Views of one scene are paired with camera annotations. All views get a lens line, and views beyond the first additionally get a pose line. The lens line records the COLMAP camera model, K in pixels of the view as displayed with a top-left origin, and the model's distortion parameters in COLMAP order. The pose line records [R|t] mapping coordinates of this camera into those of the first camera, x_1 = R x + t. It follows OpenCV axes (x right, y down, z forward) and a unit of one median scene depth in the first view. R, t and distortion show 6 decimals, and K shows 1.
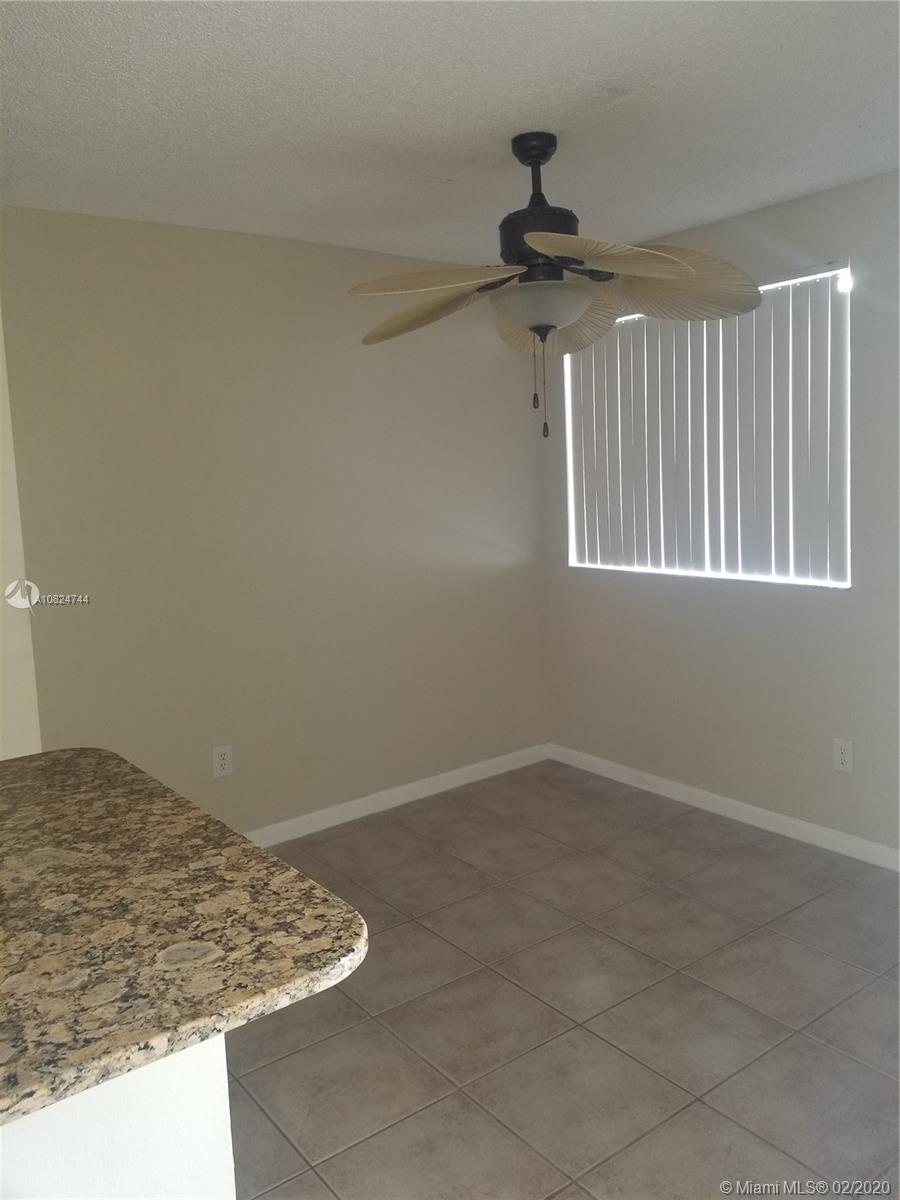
lens RADIAL K [[939.8, 0, 449.4], [0, 939.8, 594.0], [0, 0, 1]] dist [0.015874, -0.017906]
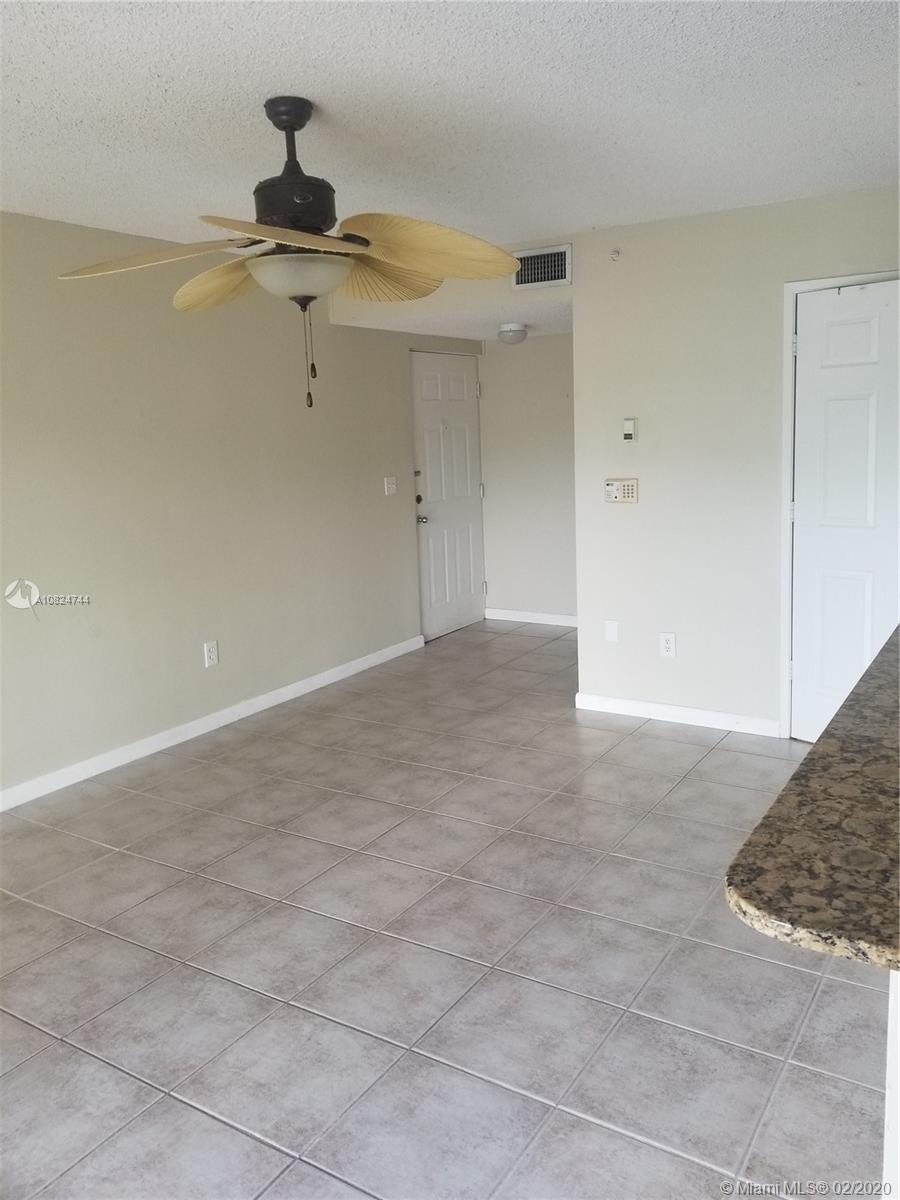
lens RADIAL K [[939.8, 0, 445.7], [0, 939.8, 606.4], [0, 0, 1]] dist [0.015874, -0.017906]
pose [[-0.938579, 0.130860, -0.319290, 0.489949], [0.026762, 0.950120, 0.310736, -0.250346], [0.344026, 0.283105, -0.895264, 1.755339]]
